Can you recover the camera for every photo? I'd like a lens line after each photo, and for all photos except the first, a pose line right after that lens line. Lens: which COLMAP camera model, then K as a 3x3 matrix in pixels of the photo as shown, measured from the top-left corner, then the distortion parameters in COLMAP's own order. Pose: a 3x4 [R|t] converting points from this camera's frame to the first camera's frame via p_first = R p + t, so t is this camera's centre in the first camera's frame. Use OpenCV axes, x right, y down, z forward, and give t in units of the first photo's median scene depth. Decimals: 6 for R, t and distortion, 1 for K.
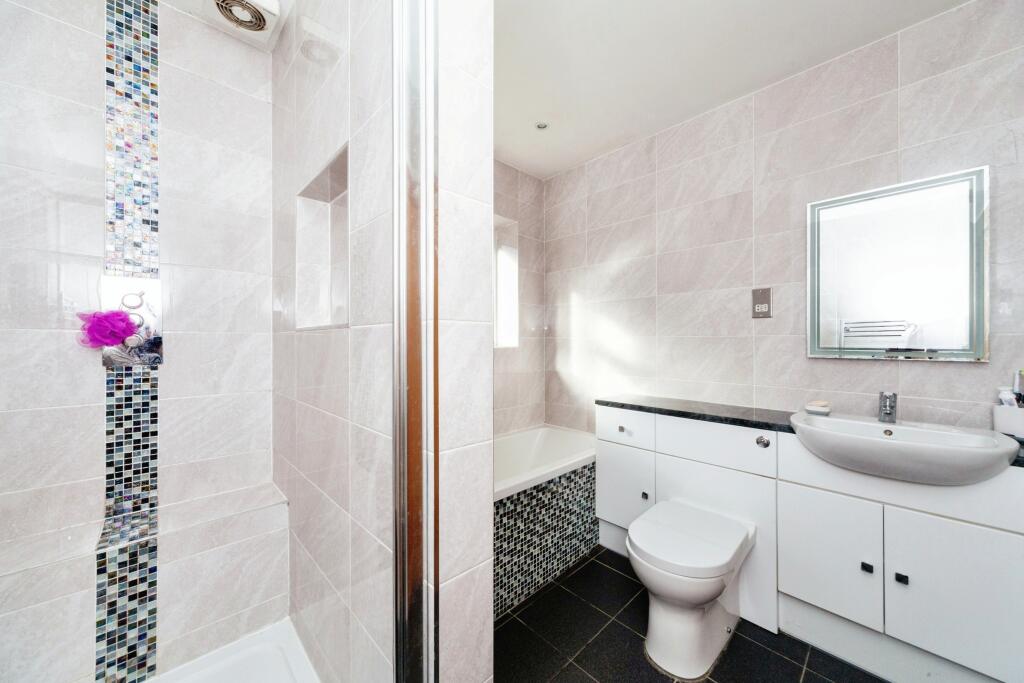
lens RADIAL K [[358.9, 0, 511.8], [0, 358.9, 343.2], [0, 0, 1]] dist [-0.001729, -0.000074]
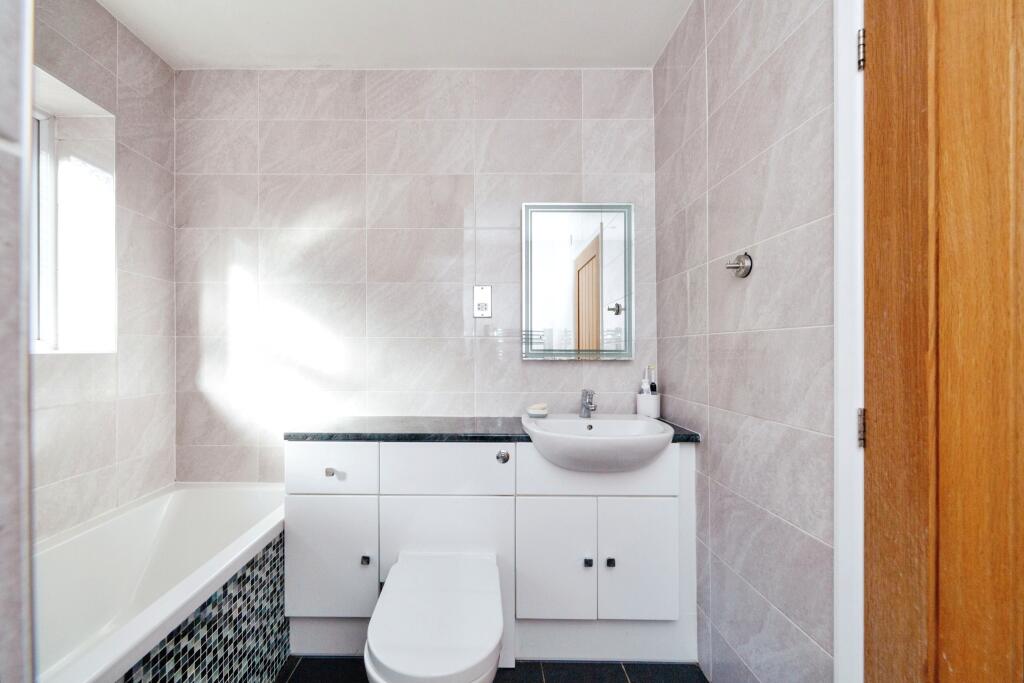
lens RADIAL K [[417.0, 0, 508.8], [0, 417.0, 346.9], [0, 0, 1]] dist [-0.000673, -0.000087]
pose [[0.706054, -0.000160, 0.708158, -0.010190], [0.001491, 0.999998, -0.001260, 0.005347], [-0.708156, 0.001946, 0.706053, 0.200777]]
